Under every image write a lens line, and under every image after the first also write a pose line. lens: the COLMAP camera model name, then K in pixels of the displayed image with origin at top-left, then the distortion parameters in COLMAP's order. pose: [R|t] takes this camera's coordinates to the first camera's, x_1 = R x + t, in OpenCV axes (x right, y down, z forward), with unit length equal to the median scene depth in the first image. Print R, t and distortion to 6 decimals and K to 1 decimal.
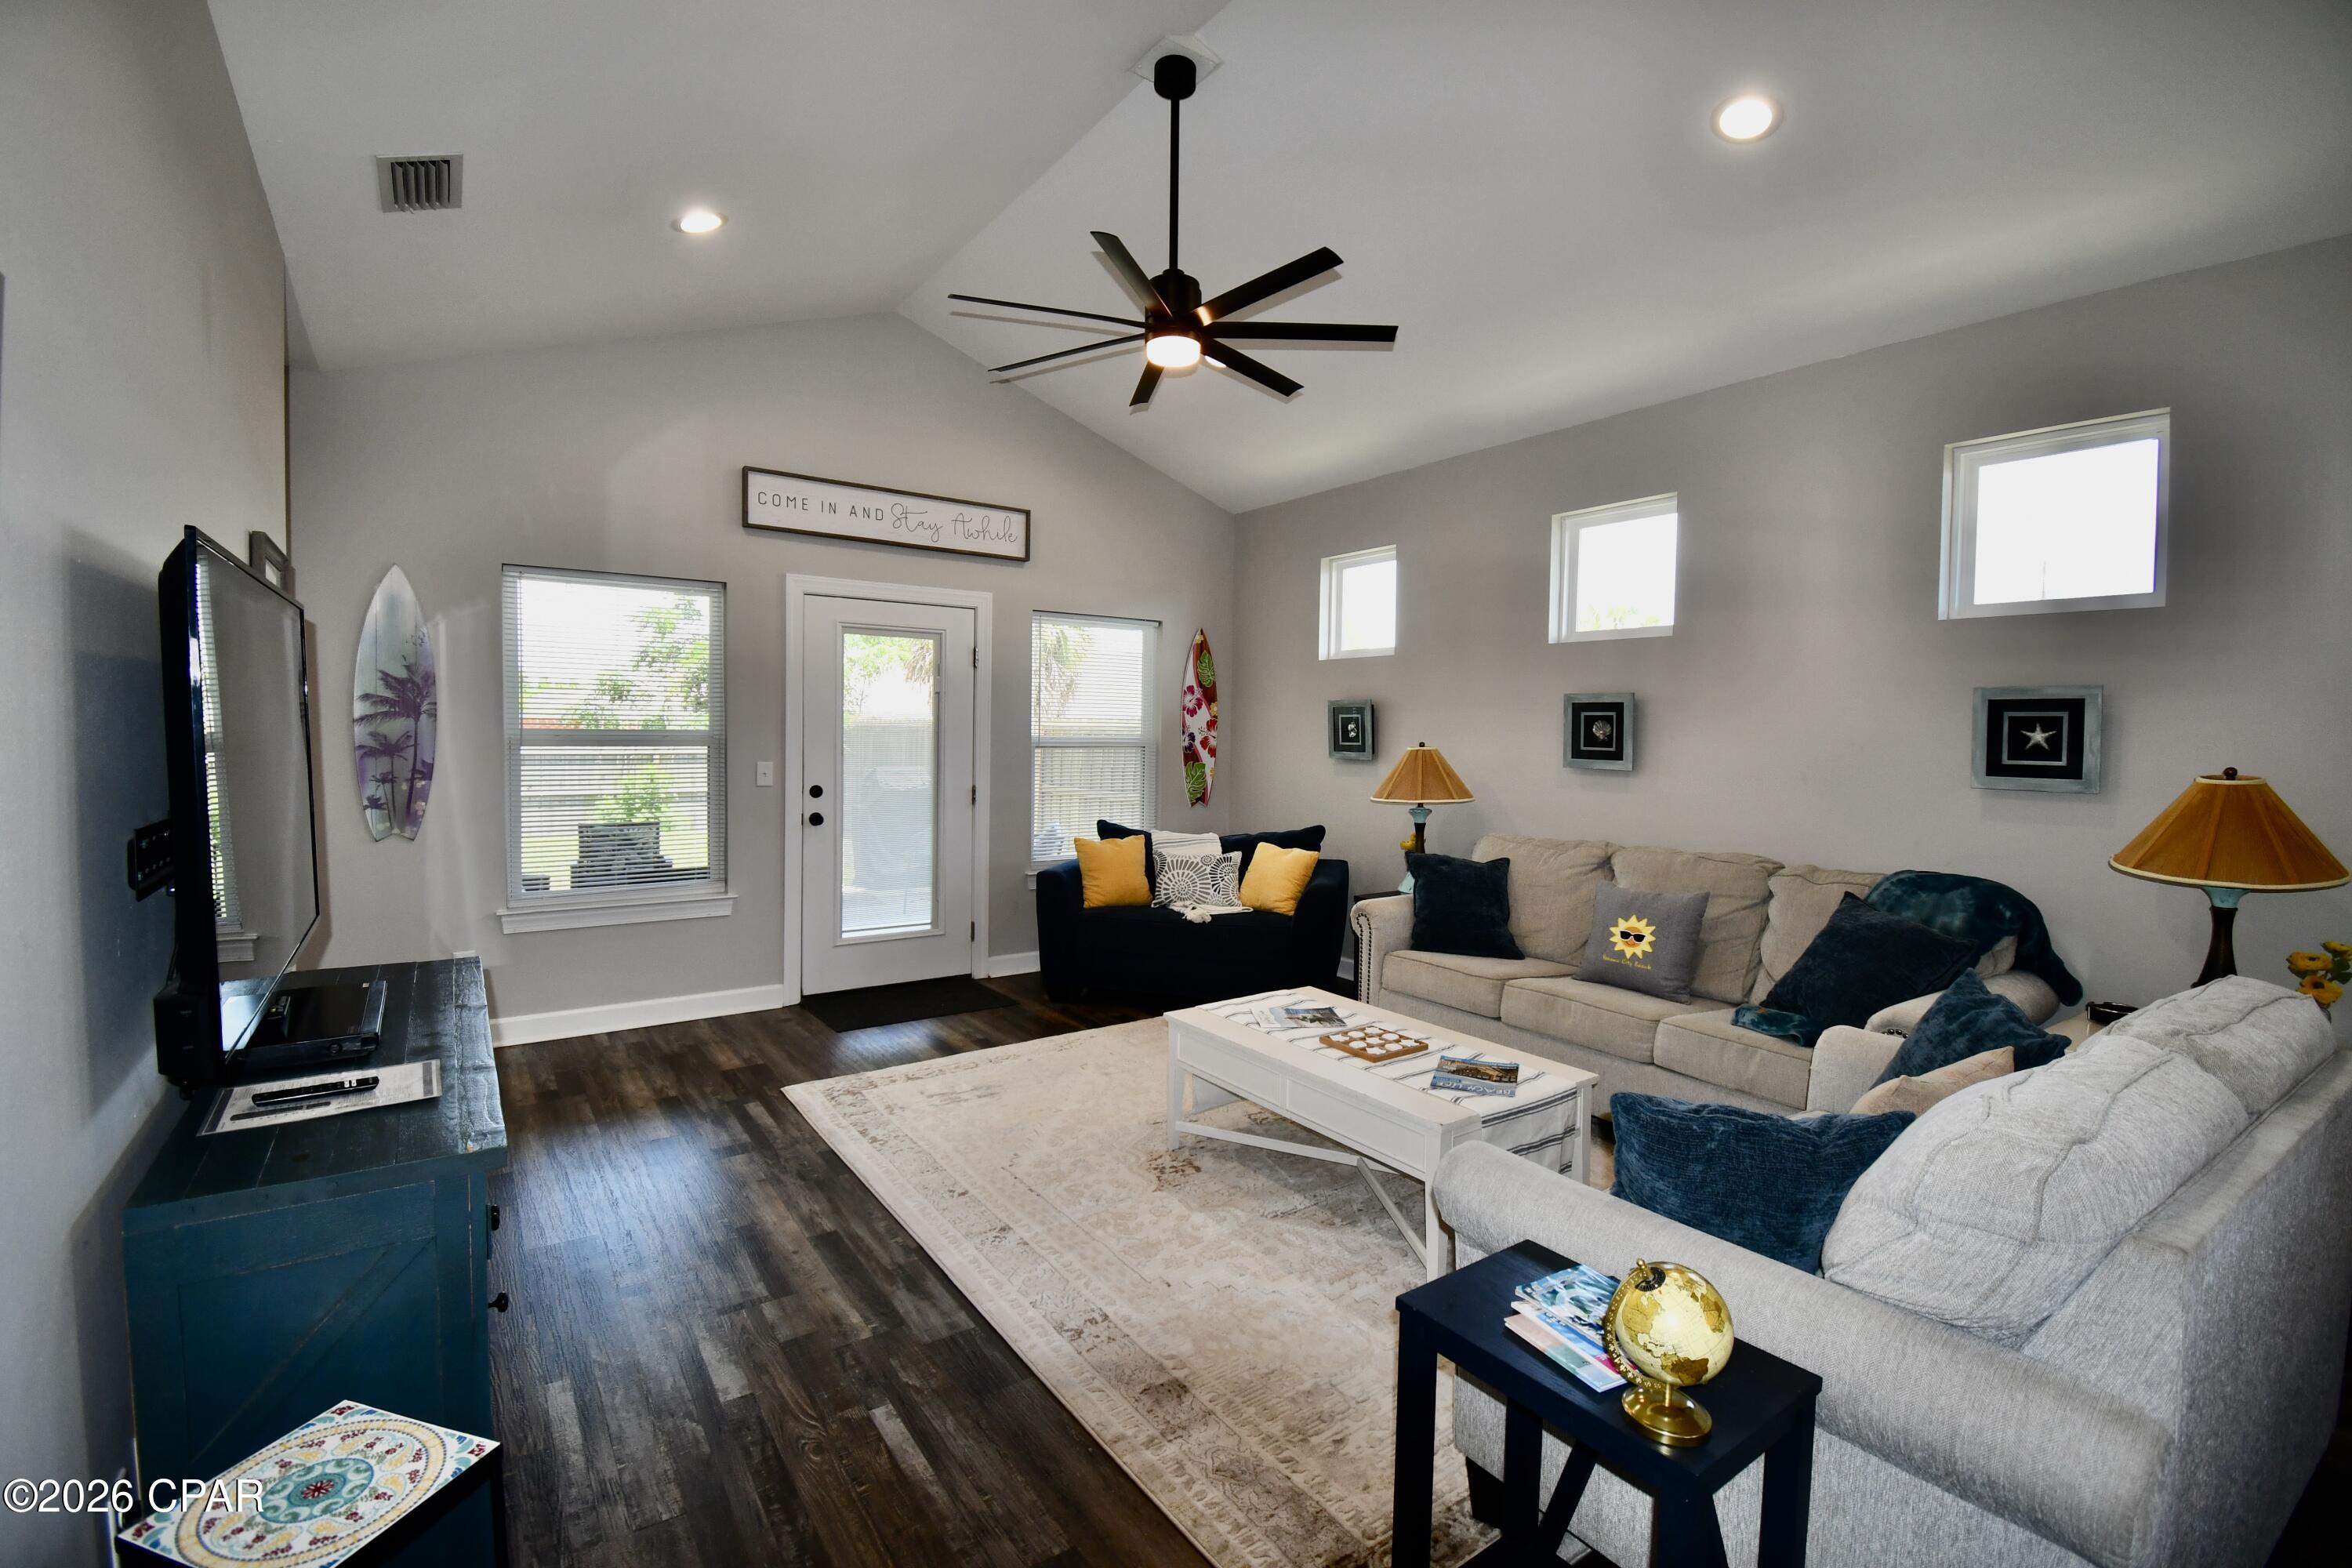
lens RADIAL K [[1034.5, 0, 1175.7], [0, 1034.5, 765.7], [0, 0, 1]] dist [0.023899, -0.025142]
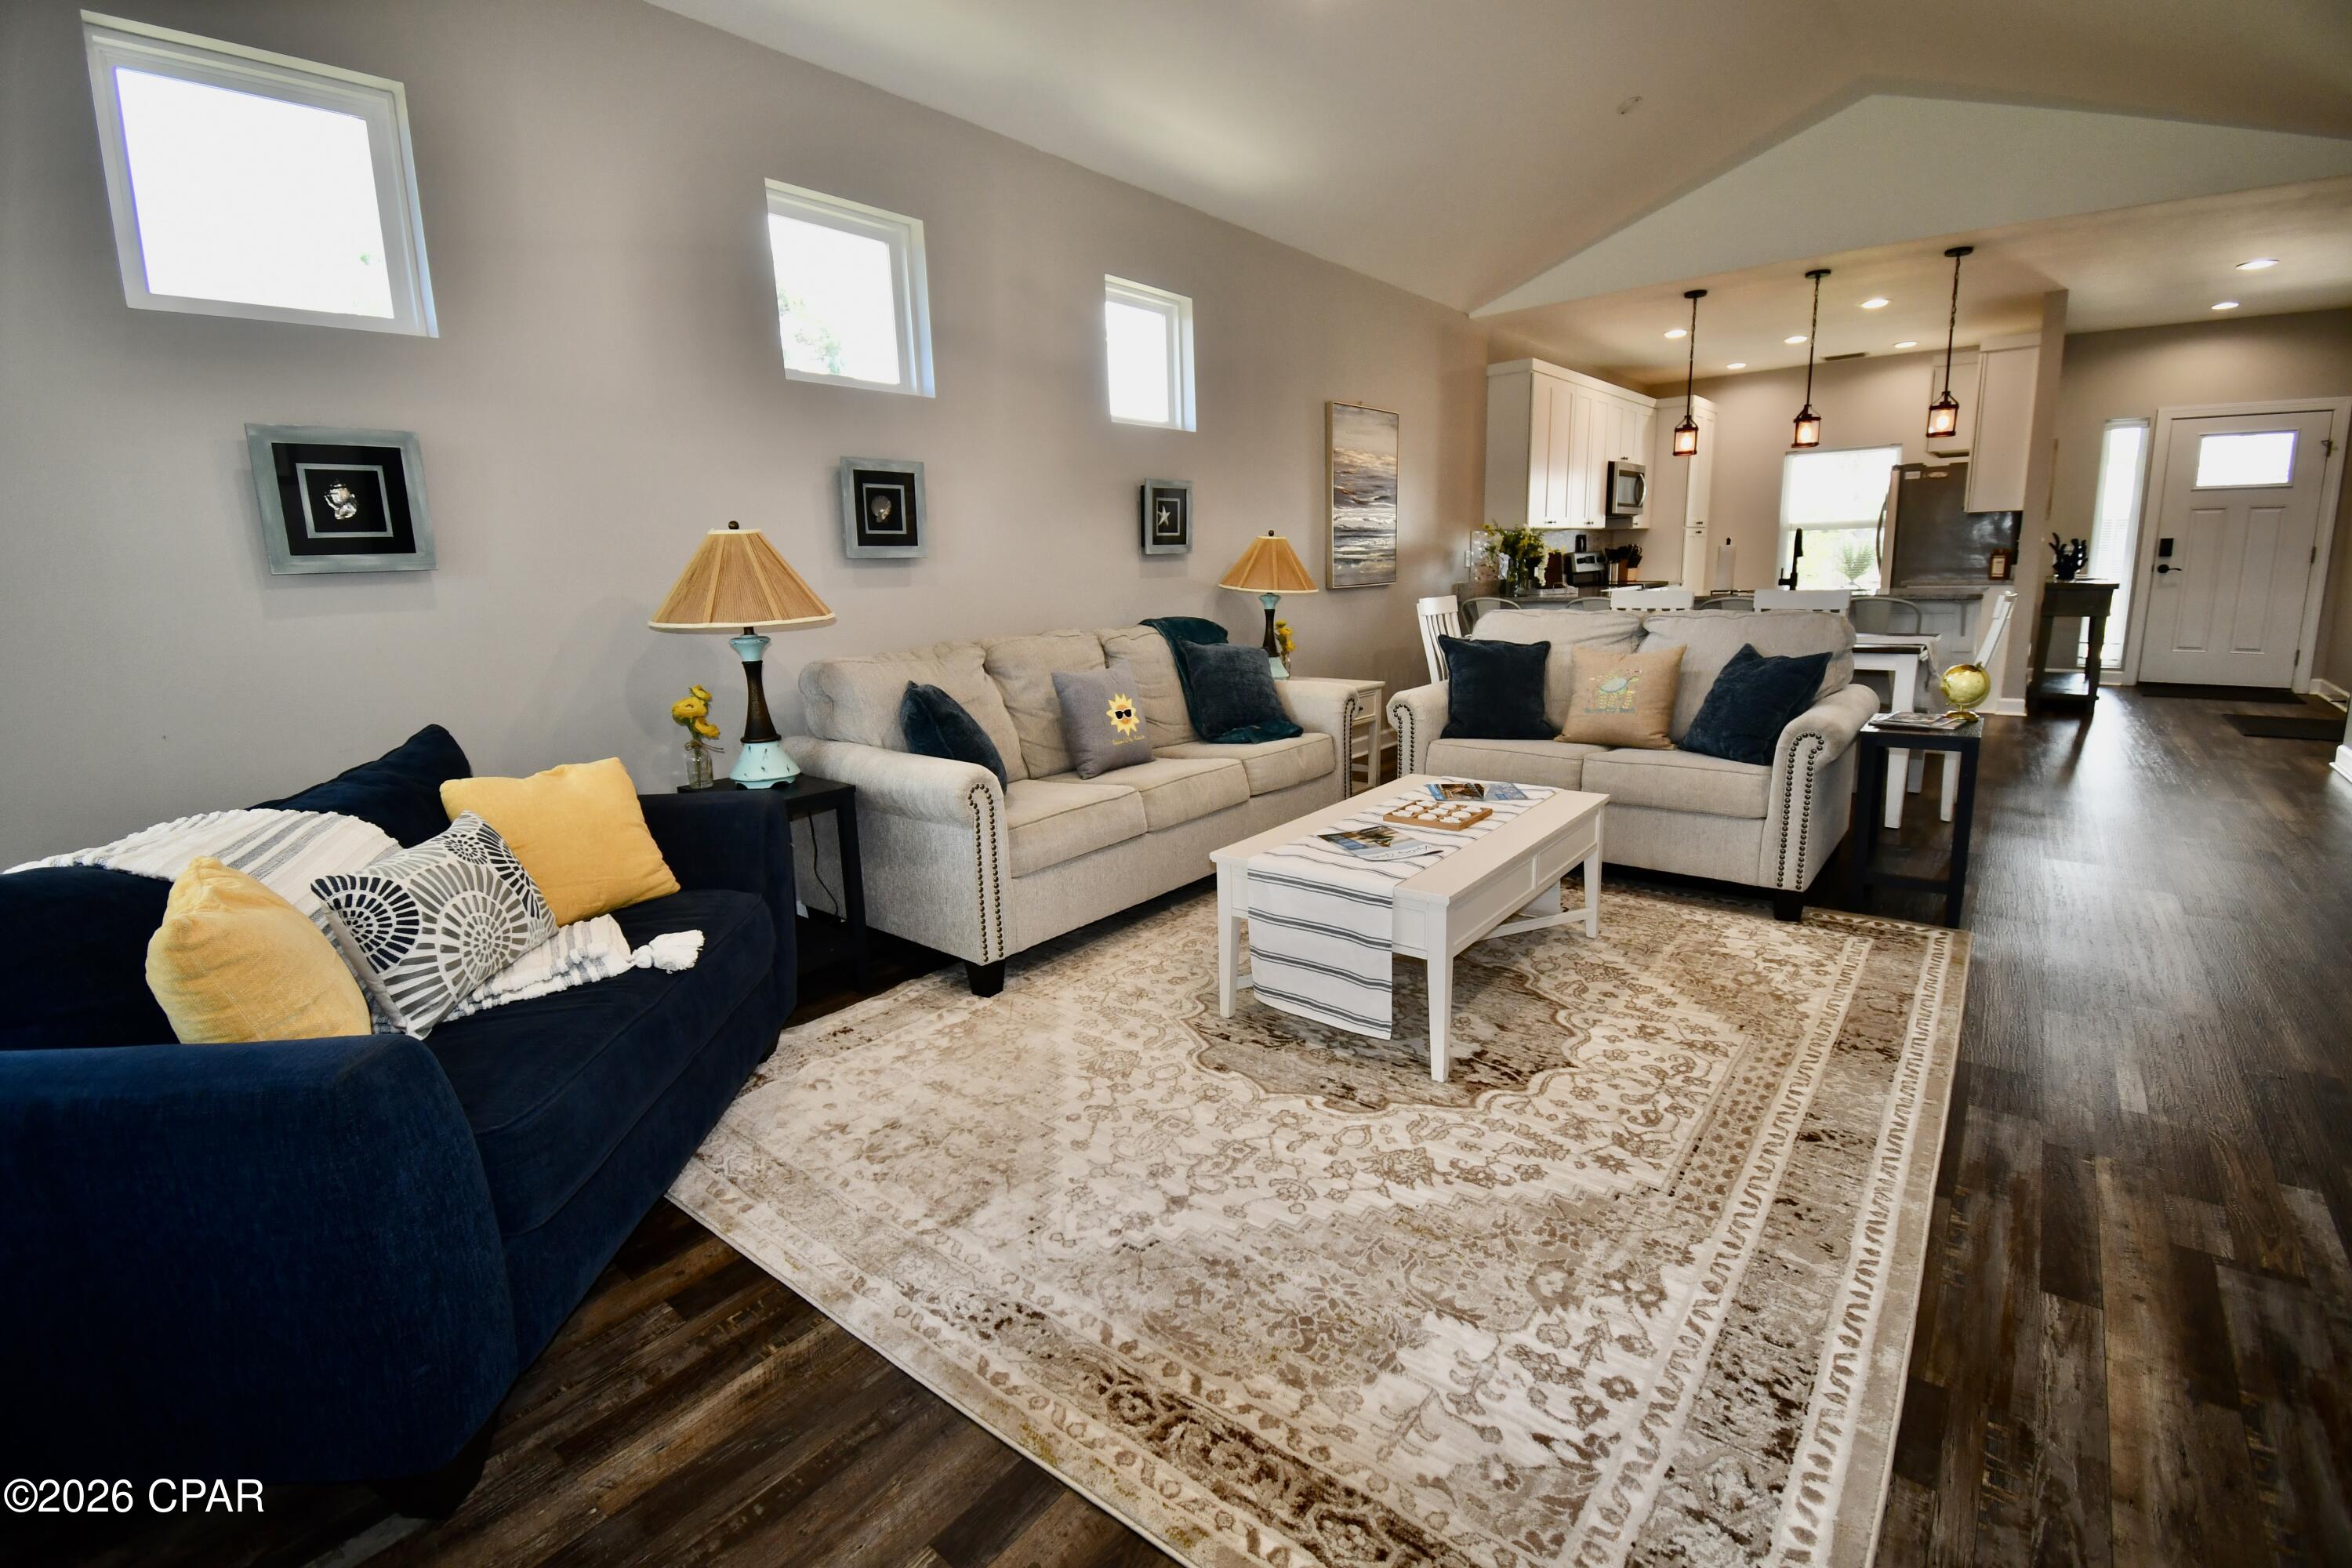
lens RADIAL K [[1034.5, 0, 1175.7], [0, 1034.5, 765.7], [0, 0, 1]] dist [0.023899, -0.025142]
pose [[-0.272432, -0.190854, 0.943057, -0.465326], [0.062494, 0.974550, 0.215281, 0.000971], [-0.960143, 0.117585, -0.253571, 1.071701]]
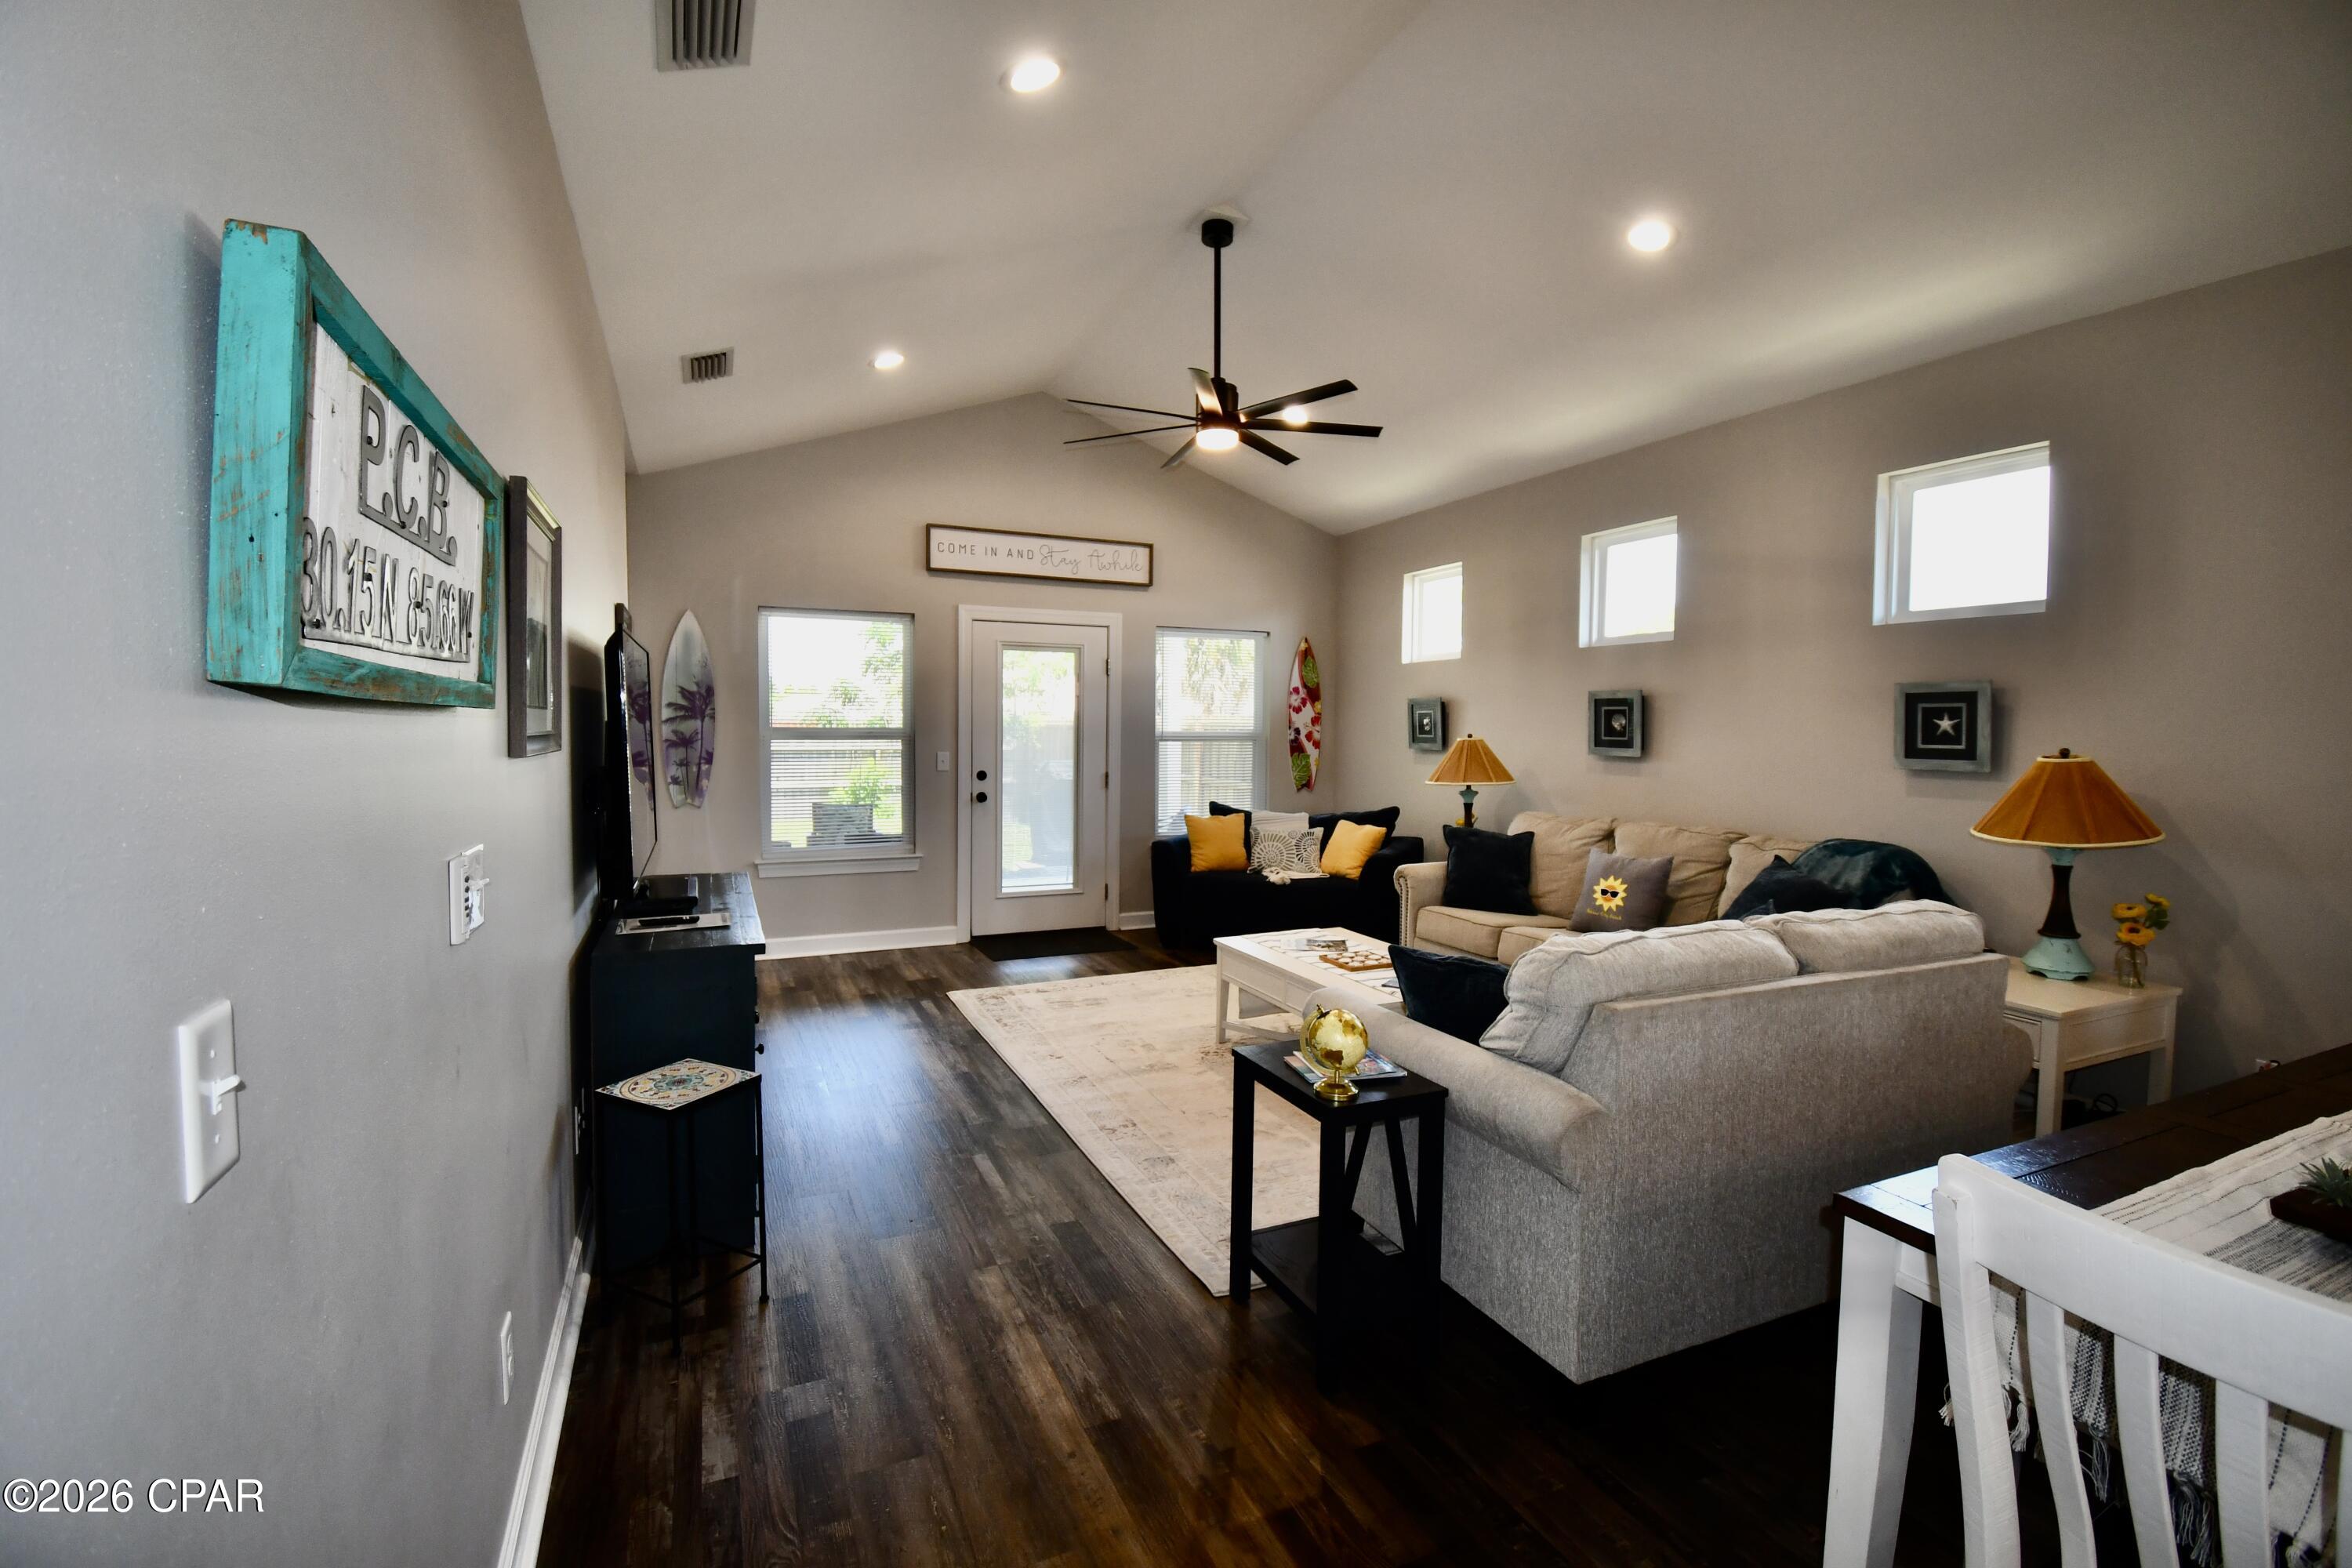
lens RADIAL K [[1034.5, 0, 1175.7], [0, 1034.5, 765.7], [0, 0, 1]] dist [0.023899, -0.025142]
pose [[0.982097, 0.000630, -0.188374, 0.152737], [-0.000322, 0.999999, 0.001664, 0.013183], [0.188375, -0.001574, 0.982096, -0.243692]]
